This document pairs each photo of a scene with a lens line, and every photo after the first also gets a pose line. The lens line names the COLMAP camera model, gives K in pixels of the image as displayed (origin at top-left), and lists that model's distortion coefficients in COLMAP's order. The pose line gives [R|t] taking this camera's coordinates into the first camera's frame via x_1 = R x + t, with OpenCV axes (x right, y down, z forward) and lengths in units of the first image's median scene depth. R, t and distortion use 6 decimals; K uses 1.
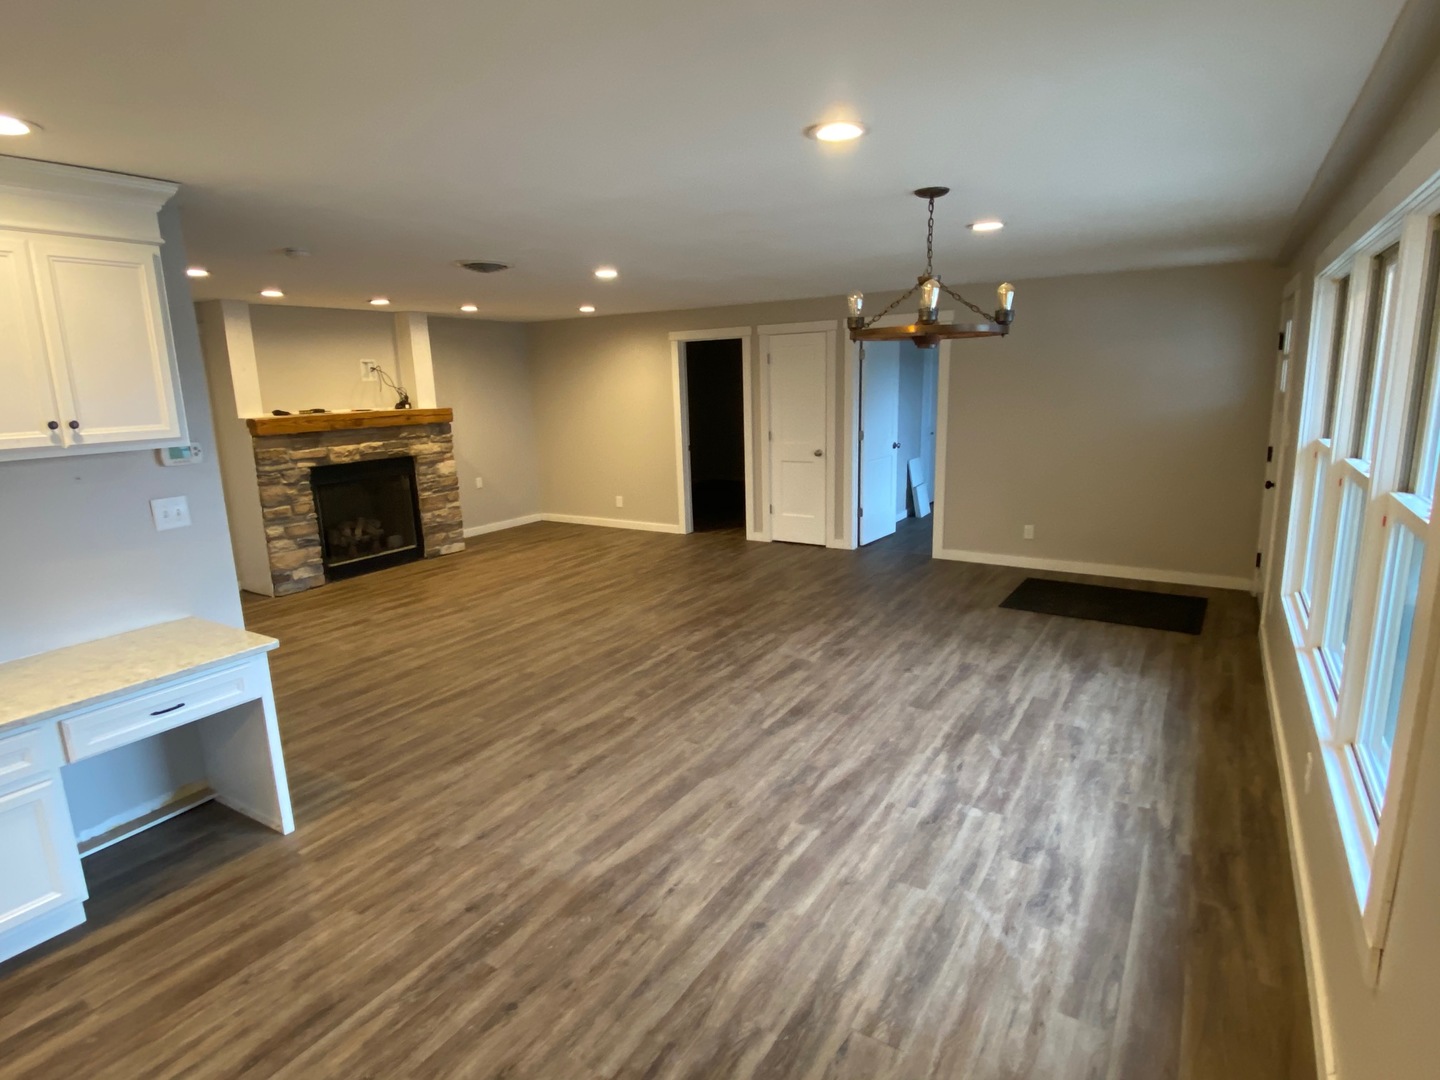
lens RADIAL K [[776.5, 0, 717.1], [0, 776.5, 540.5], [0, 0, 1]] dist [0.035831, -0.027986]
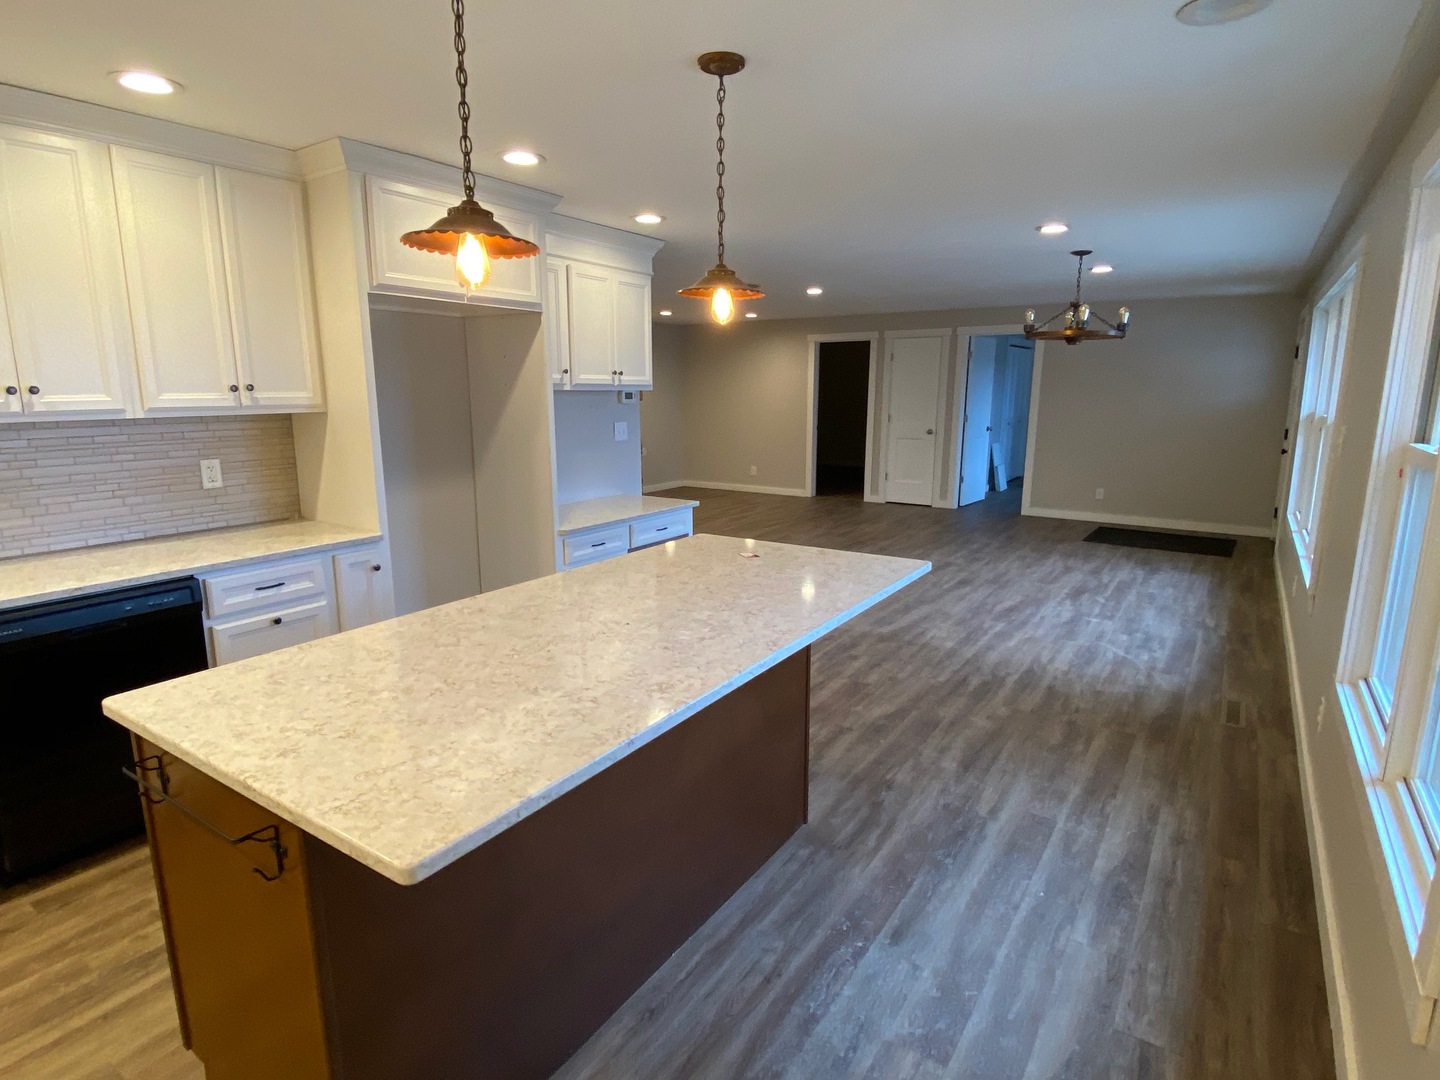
lens RADIAL K [[776.5, 0, 716.0], [0, 776.5, 540.0], [0, 0, 1]] dist [0.035831, -0.027986]
pose [[0.999116, 0.034144, -0.024532, -0.360392], [-0.034365, 0.999372, -0.008654, 0.173513], [0.024221, 0.009489, 0.999662, -0.563592]]
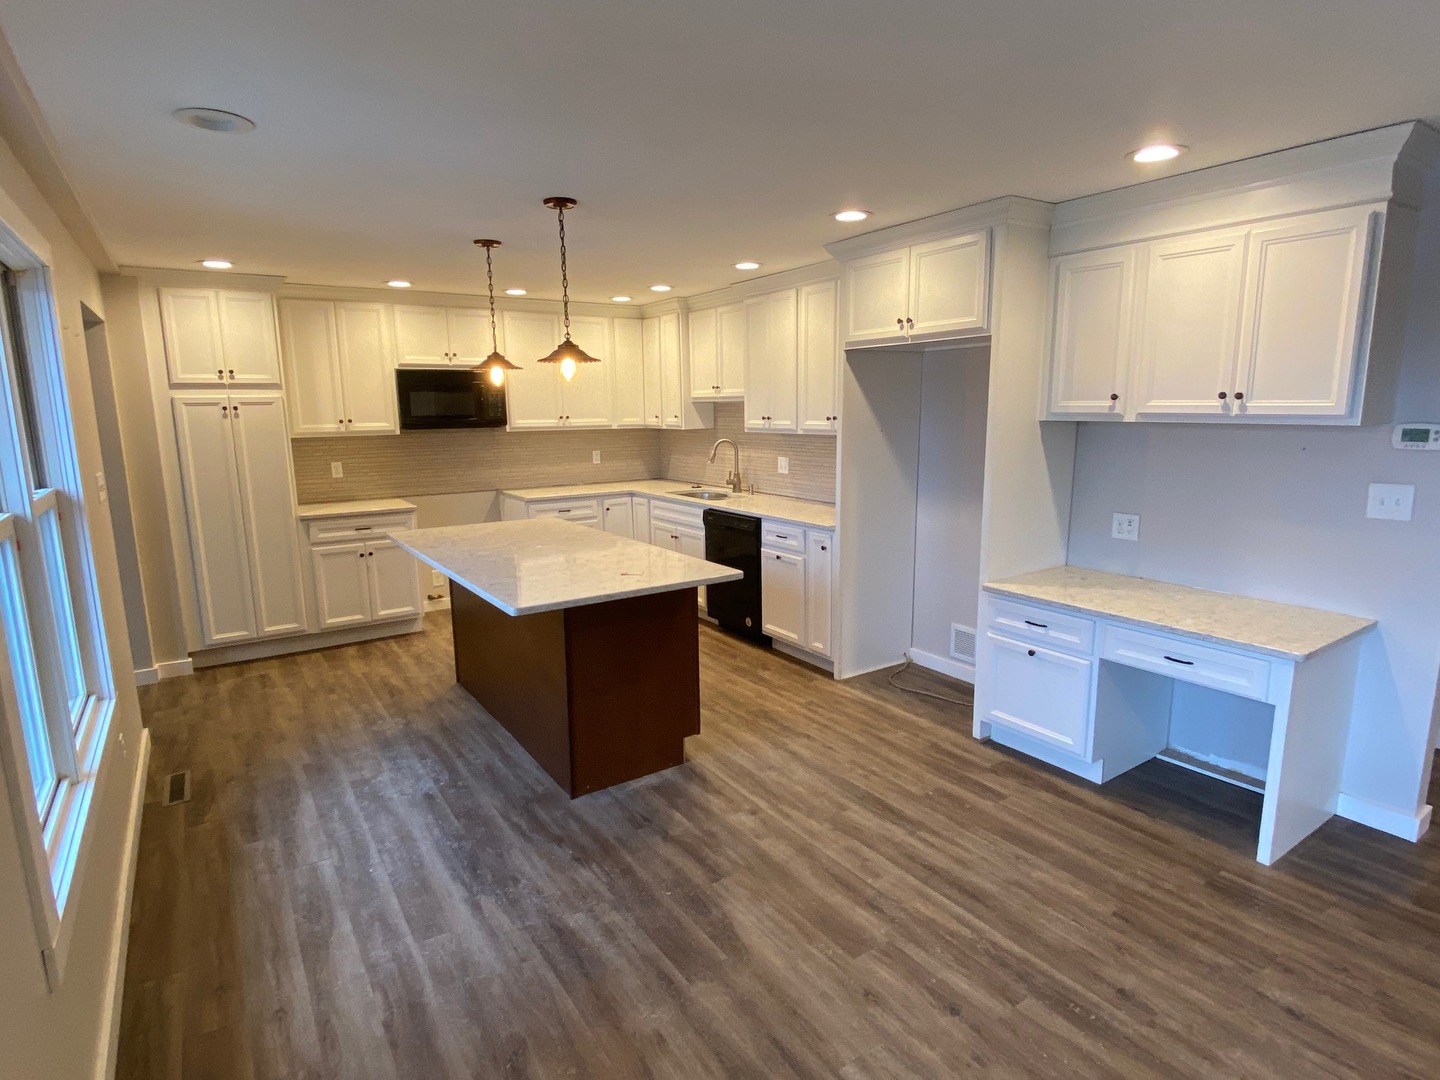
lens RADIAL K [[776.5, 0, 711.7], [0, 776.5, 536.6], [0, 0, 1]] dist [0.035831, -0.027986]
pose [[-0.416471, 0.188865, -0.889316, 0.344577], [-0.159541, 0.947823, 0.276004, -0.098499], [0.895041, 0.256830, -0.364609, 0.531832]]
